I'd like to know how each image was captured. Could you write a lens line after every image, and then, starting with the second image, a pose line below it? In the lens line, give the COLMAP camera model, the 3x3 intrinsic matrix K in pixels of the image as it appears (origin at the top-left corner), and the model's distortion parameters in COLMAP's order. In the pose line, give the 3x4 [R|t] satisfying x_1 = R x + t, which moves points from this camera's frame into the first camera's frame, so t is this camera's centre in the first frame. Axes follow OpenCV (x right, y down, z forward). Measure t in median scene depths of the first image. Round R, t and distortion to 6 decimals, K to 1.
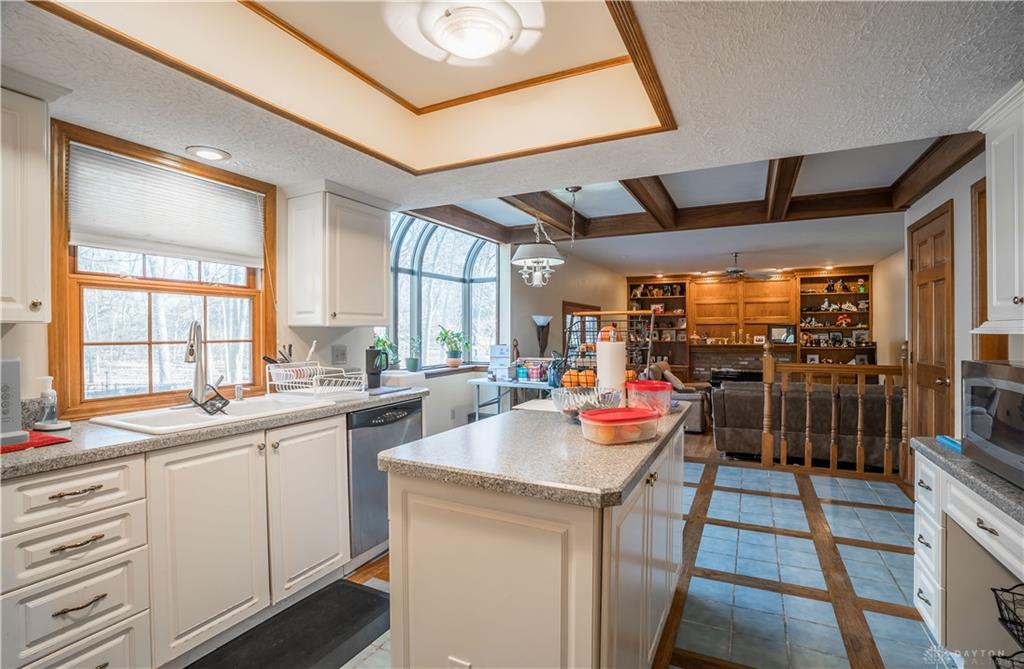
lens RADIAL K [[478.1, 0, 507.7], [0, 478.1, 334.2], [0, 0, 1]] dist [-0.067944, 0.031443]
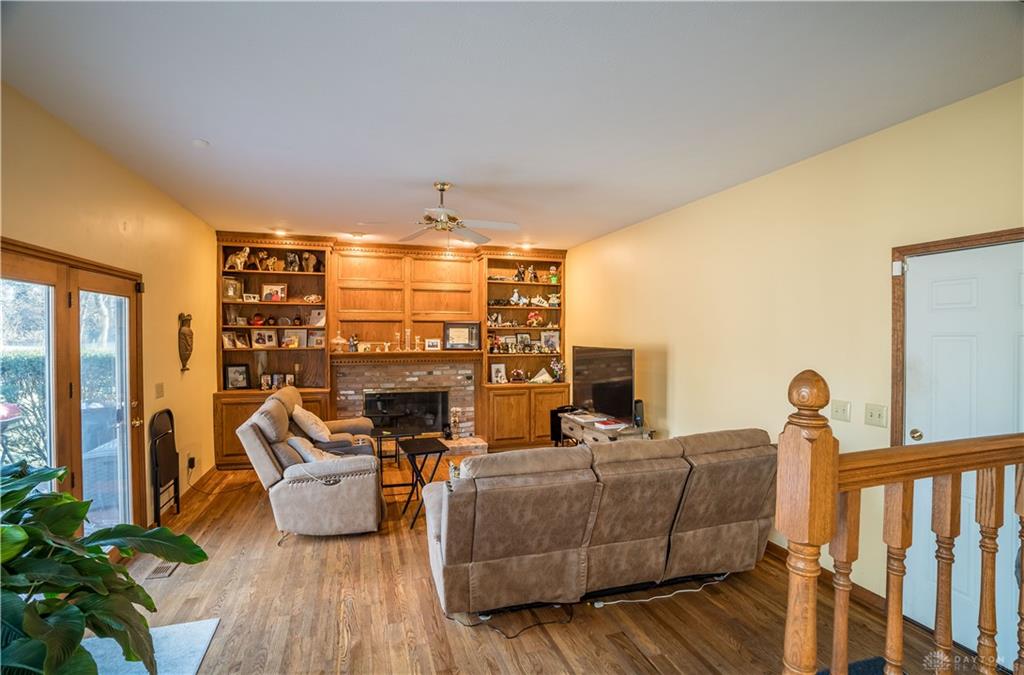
lens RADIAL K [[478.1, 0, 507.7], [0, 478.1, 337.2], [0, 0, 1]] dist [-0.067944, 0.031443]
pose [[0.705828, -0.003920, 0.708372, 0.119360], [-0.002193, 0.999968, 0.007719, -0.004497], [-0.708380, -0.007001, 0.705797, 0.431430]]
